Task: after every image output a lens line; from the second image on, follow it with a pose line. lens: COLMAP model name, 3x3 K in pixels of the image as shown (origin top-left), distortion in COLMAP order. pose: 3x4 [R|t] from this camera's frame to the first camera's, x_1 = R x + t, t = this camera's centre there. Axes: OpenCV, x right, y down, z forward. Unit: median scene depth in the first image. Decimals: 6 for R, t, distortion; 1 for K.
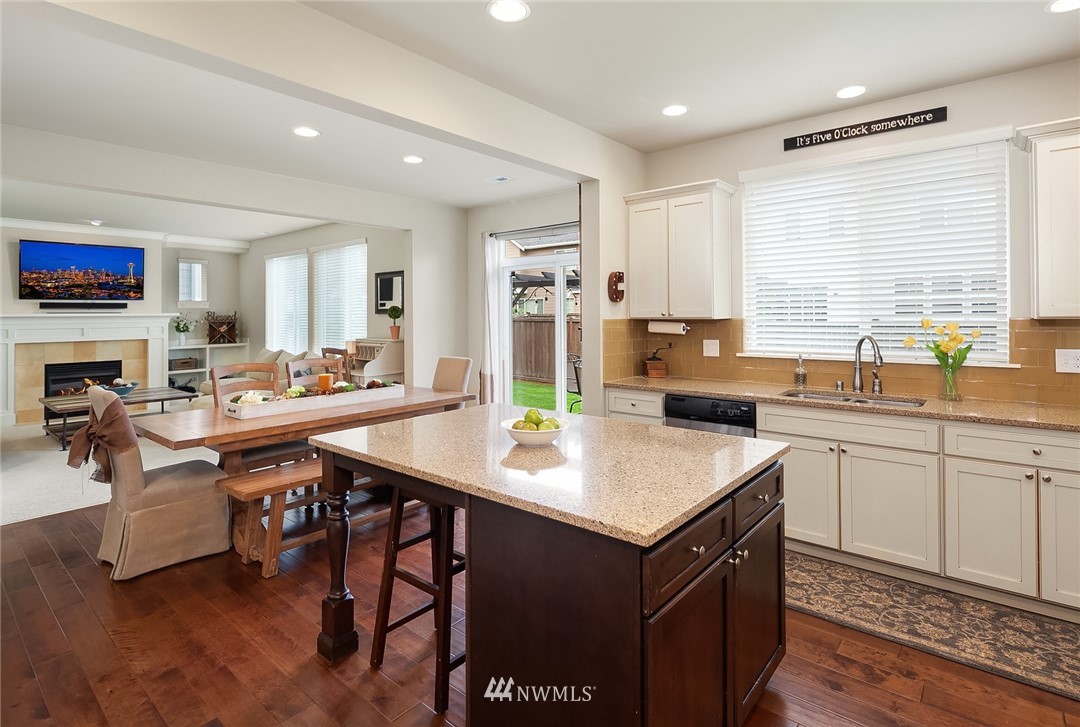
lens RADIAL K [[528.7, 0, 565.7], [0, 528.7, 305.8], [0, 0, 1]] dist [0.009489, -0.004976]
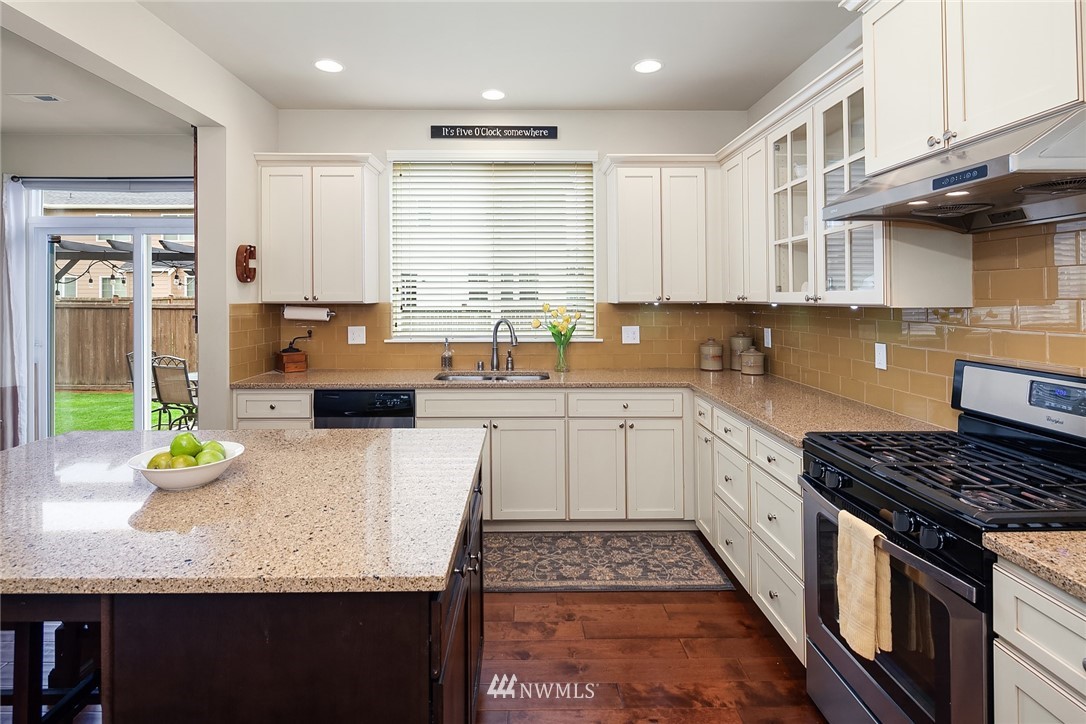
lens RADIAL K [[531.7, 0, 529.2], [0, 531.7, 292.0], [0, 0, 1]] dist [0.009489, -0.004976]
pose [[0.781803, 0.013627, 0.623377, -0.105989], [-0.014348, 0.999890, -0.003863, 0.005711], [-0.623360, -0.005924, 0.781912, 0.130349]]
